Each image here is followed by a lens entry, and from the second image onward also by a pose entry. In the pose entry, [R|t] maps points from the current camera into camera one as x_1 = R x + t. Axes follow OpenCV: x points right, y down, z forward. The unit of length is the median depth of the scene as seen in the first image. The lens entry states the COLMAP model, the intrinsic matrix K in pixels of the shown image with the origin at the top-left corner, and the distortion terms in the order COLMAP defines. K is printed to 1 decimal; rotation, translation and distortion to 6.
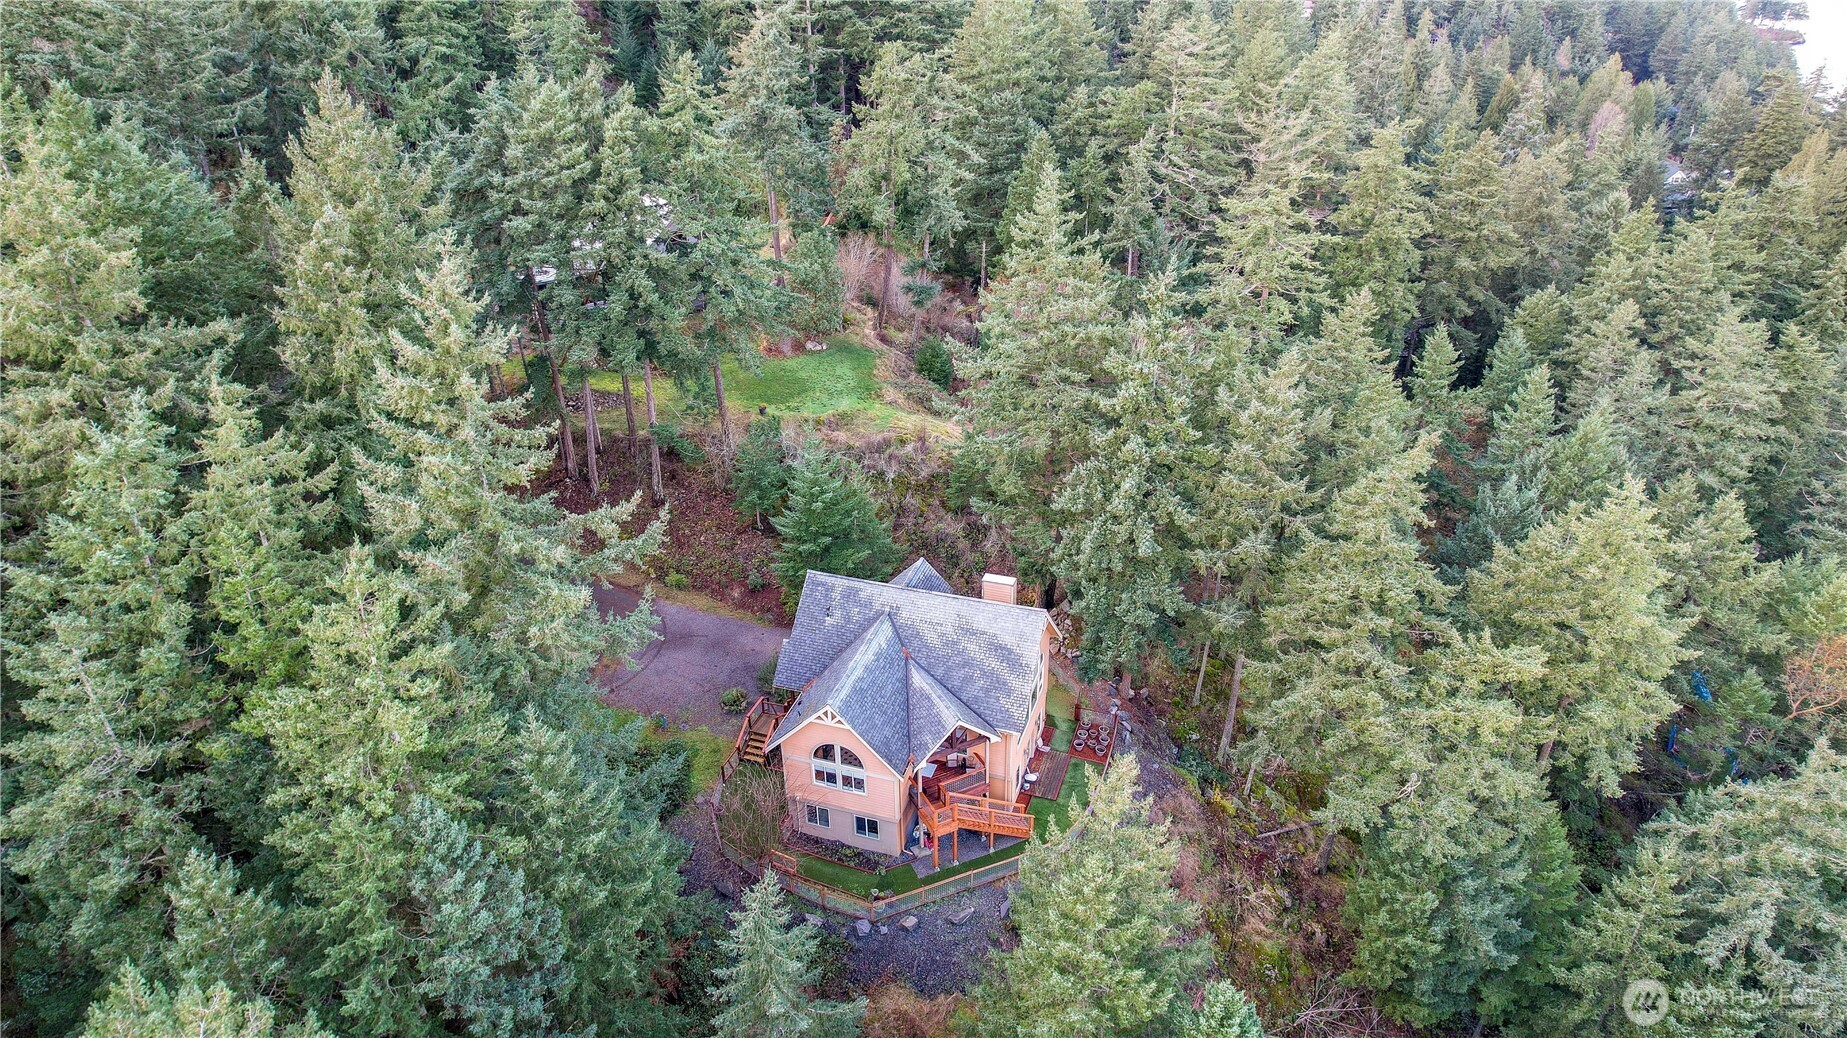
lens RADIAL K [[1182.5, 0, 923.5], [0, 1182.5, 519.0], [0, 0, 1]] dist [-0.074889, 0.072204]
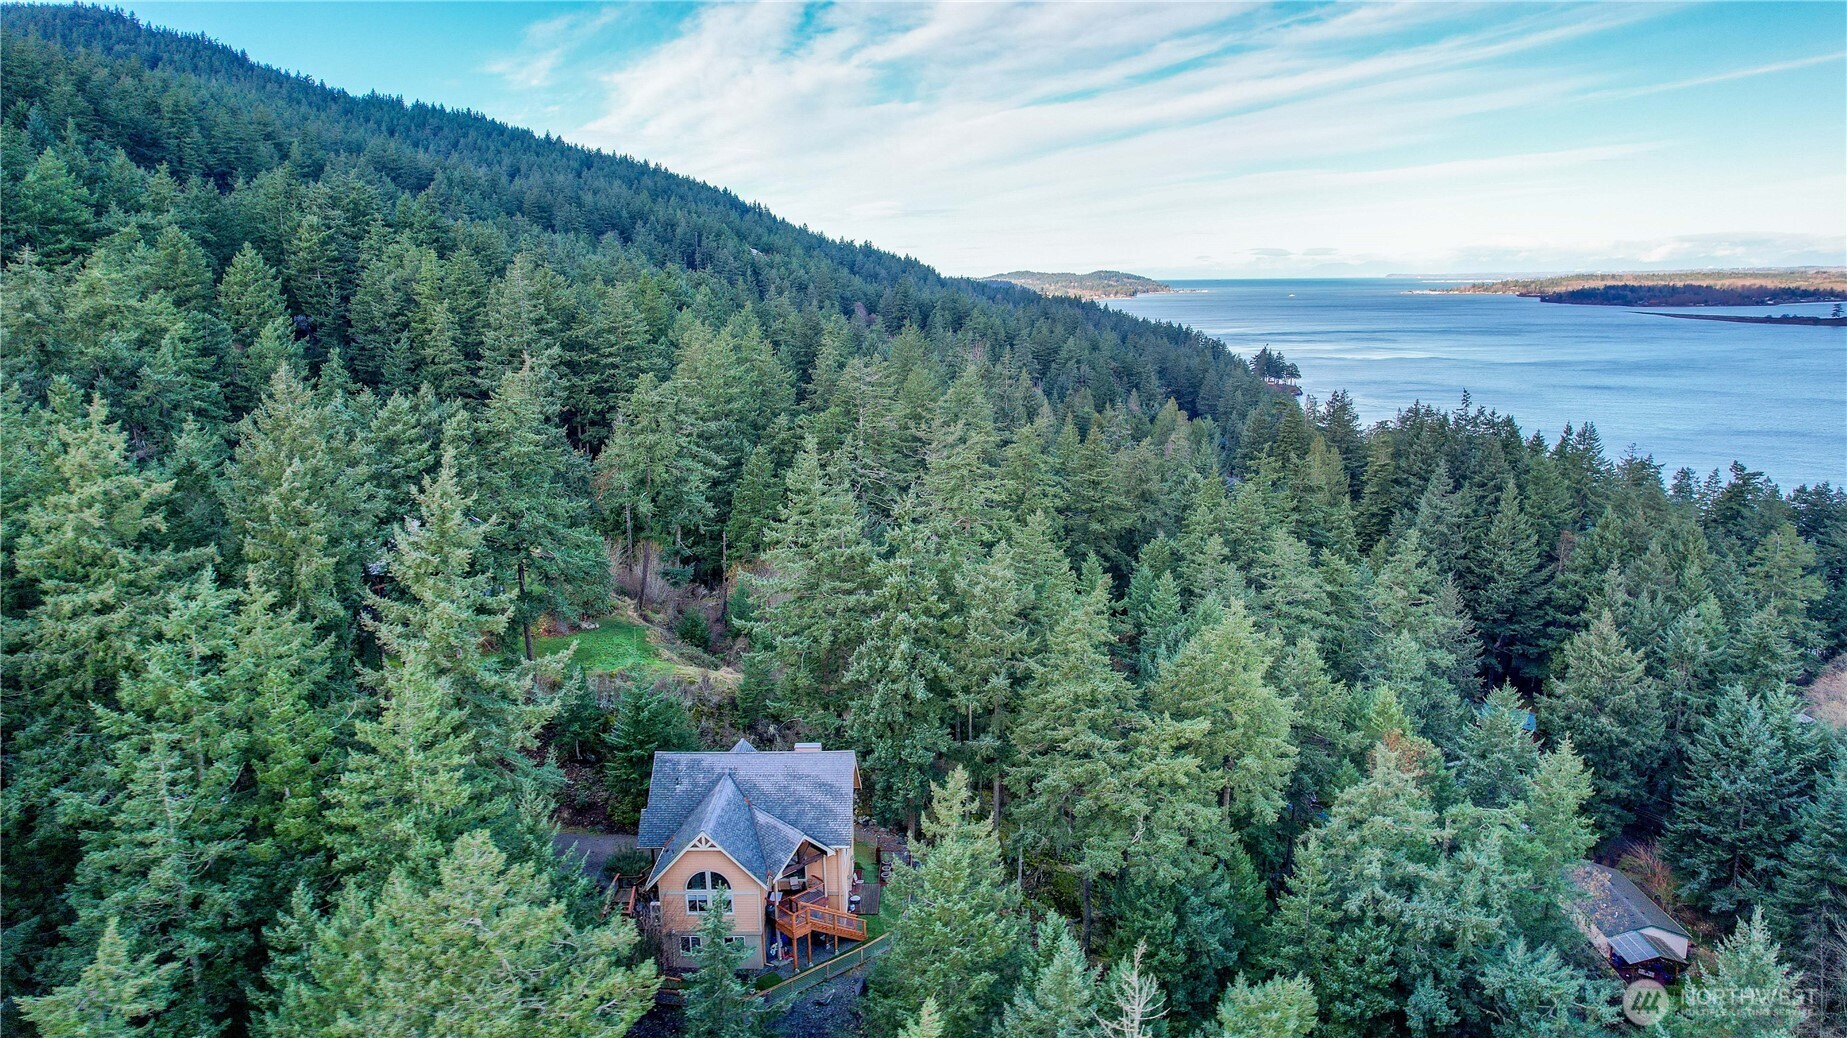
lens RADIAL K [[1166.1, 0, 923.5], [0, 1166.1, 519.0], [0, 0, 1]] dist [-0.034128, 0.002224]
pose [[0.955698, -0.062976, 0.287533, -0.166087], [0.145419, 0.950325, -0.275203, 0.188699], [-0.255918, 0.304824, 0.917381, -0.254890]]
